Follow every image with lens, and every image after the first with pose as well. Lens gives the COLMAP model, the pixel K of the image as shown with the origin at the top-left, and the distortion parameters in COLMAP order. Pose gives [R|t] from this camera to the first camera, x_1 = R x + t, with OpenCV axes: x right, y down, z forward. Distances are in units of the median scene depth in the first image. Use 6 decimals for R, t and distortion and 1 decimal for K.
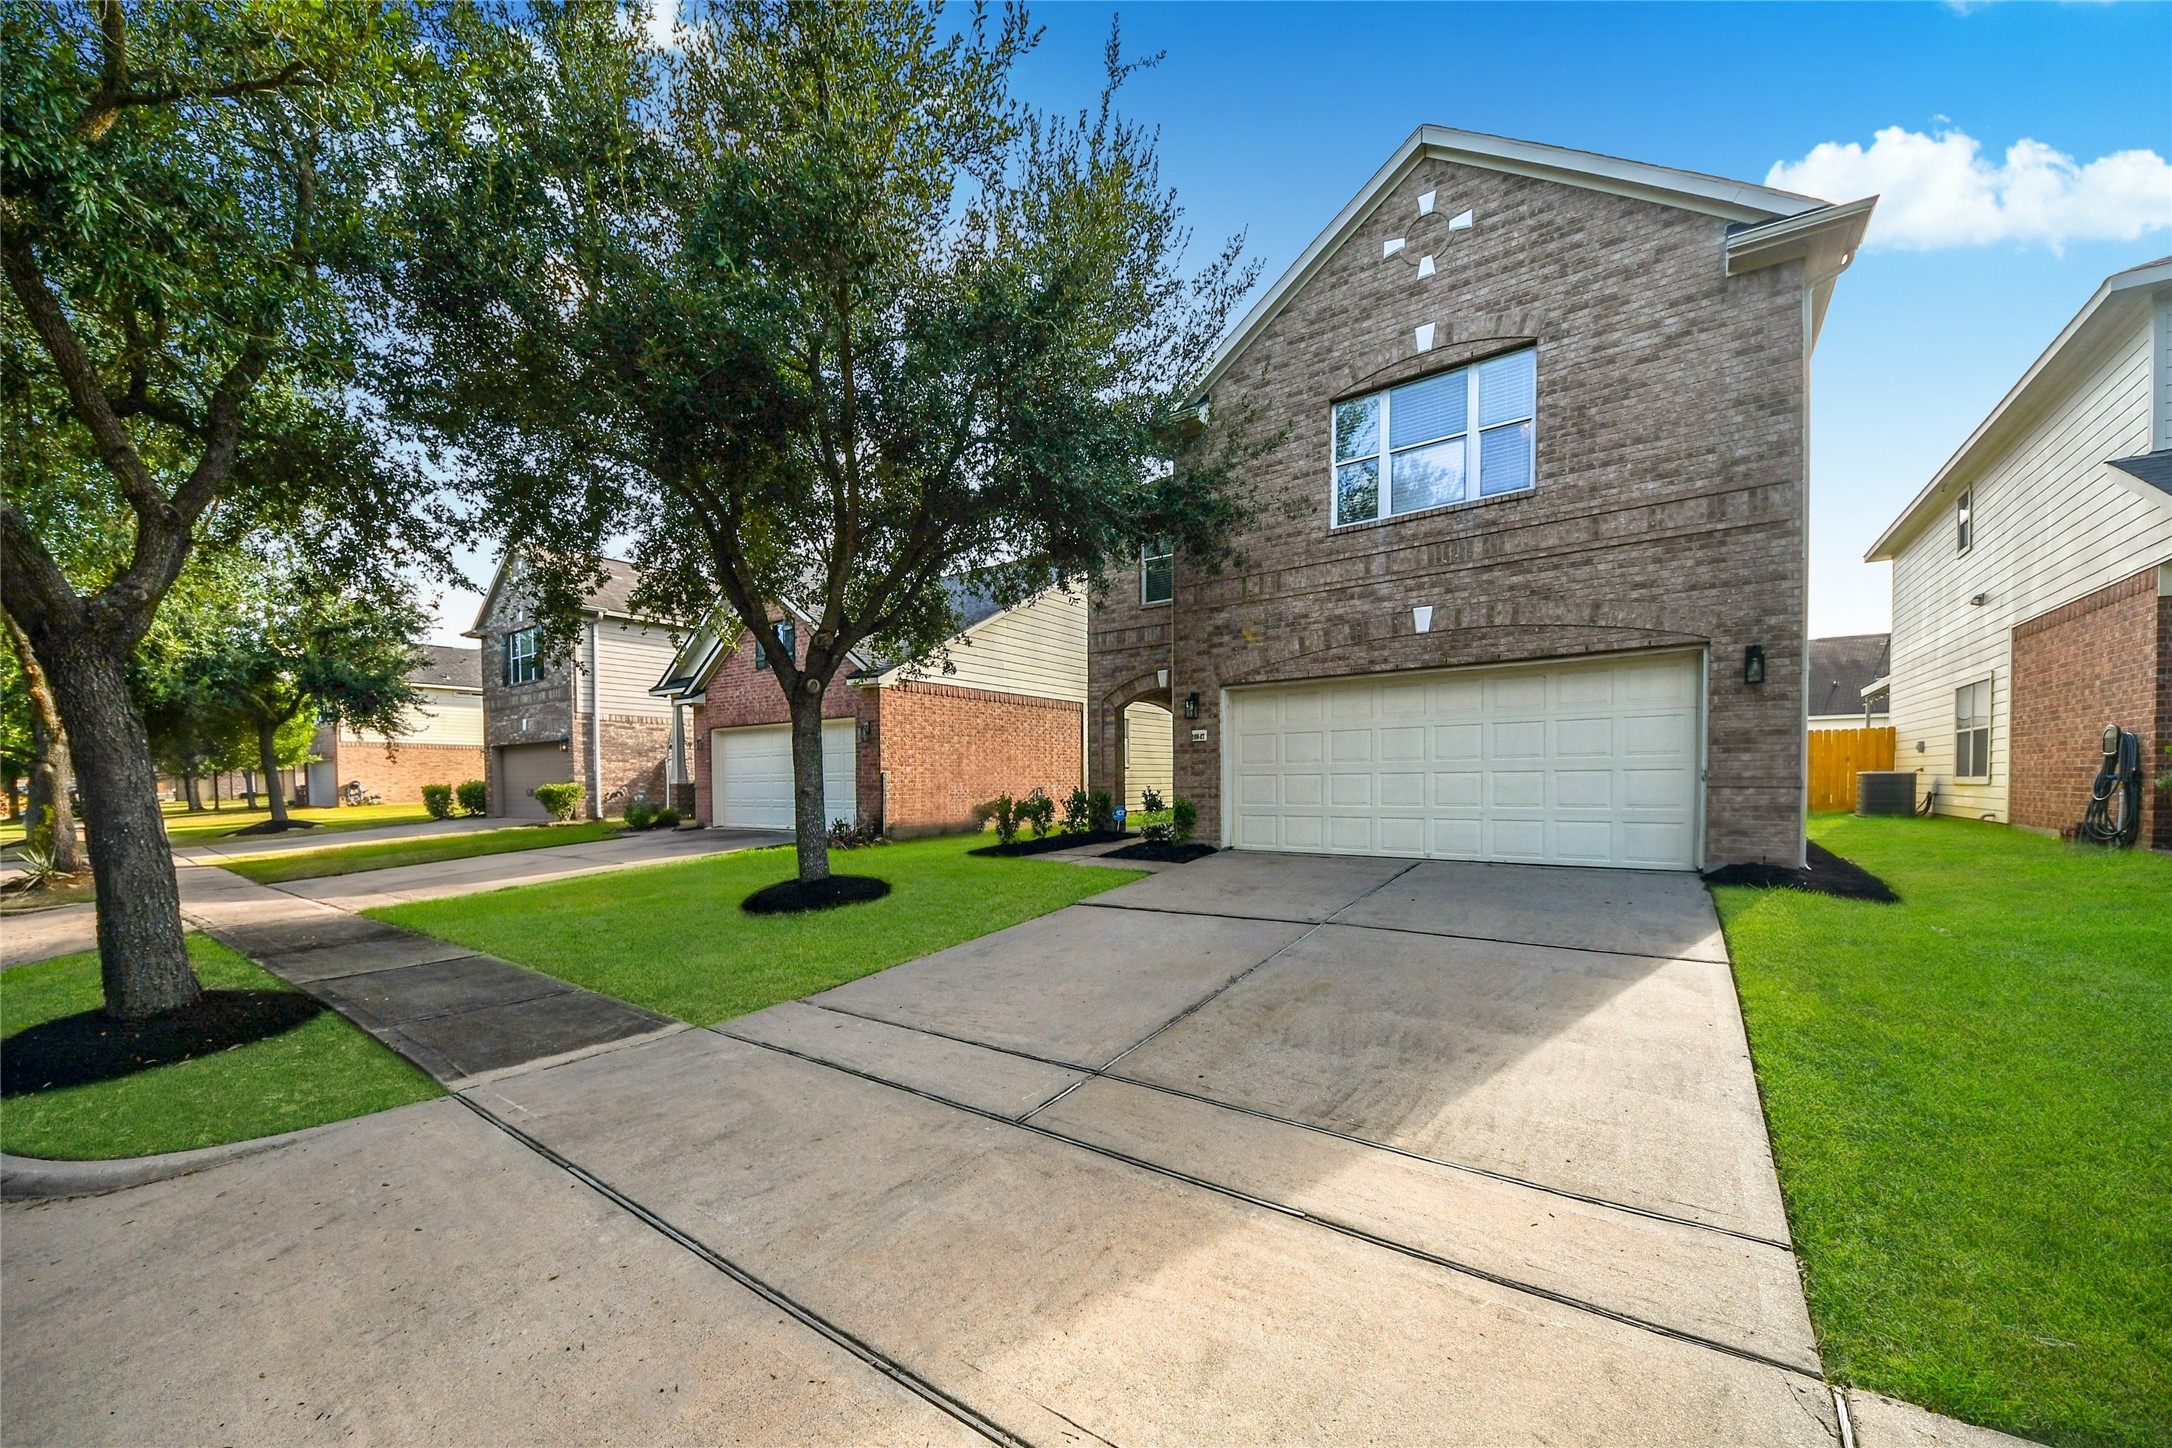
lens RADIAL K [[832.7, 0, 1047.9], [0, 832.7, 795.3], [0, 0, 1]] dist [-0.022921, -0.001514]
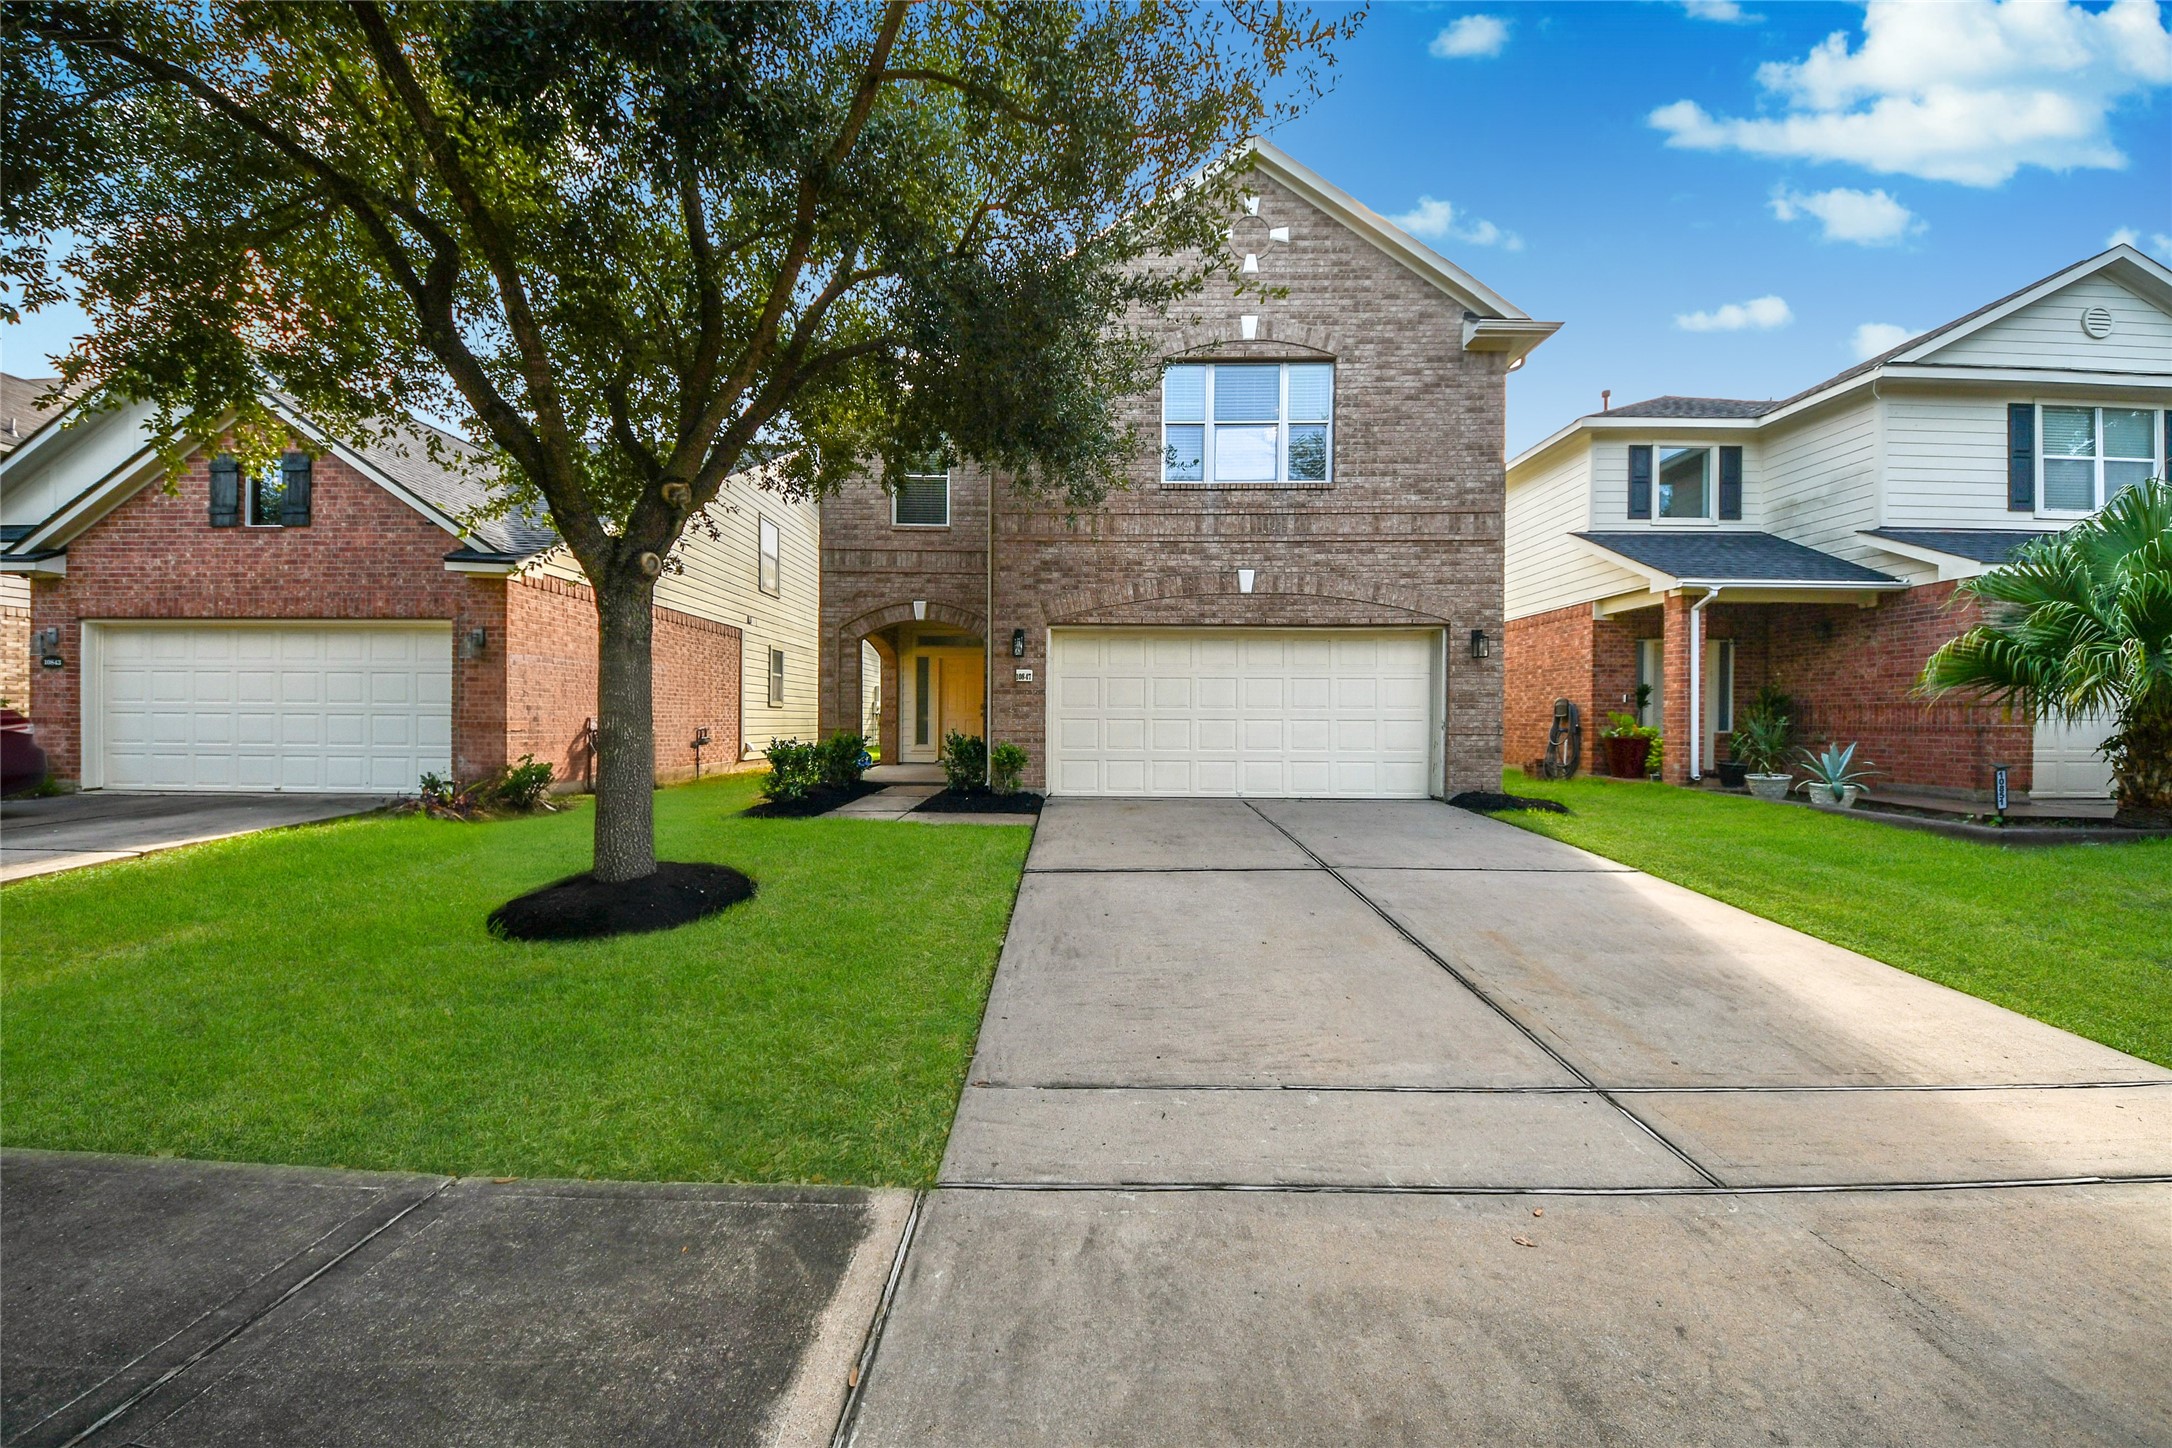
lens RADIAL K [[790.7, 0, 1079.4], [0, 790.7, 725.7], [0, 0, 1]] dist [-0.014690, -0.001259]
pose [[0.796134, 0.012208, 0.604997, -0.387177], [-0.006093, 0.999908, -0.012158, -0.005958], [-0.605090, 0.005993, 0.796135, 0.322743]]
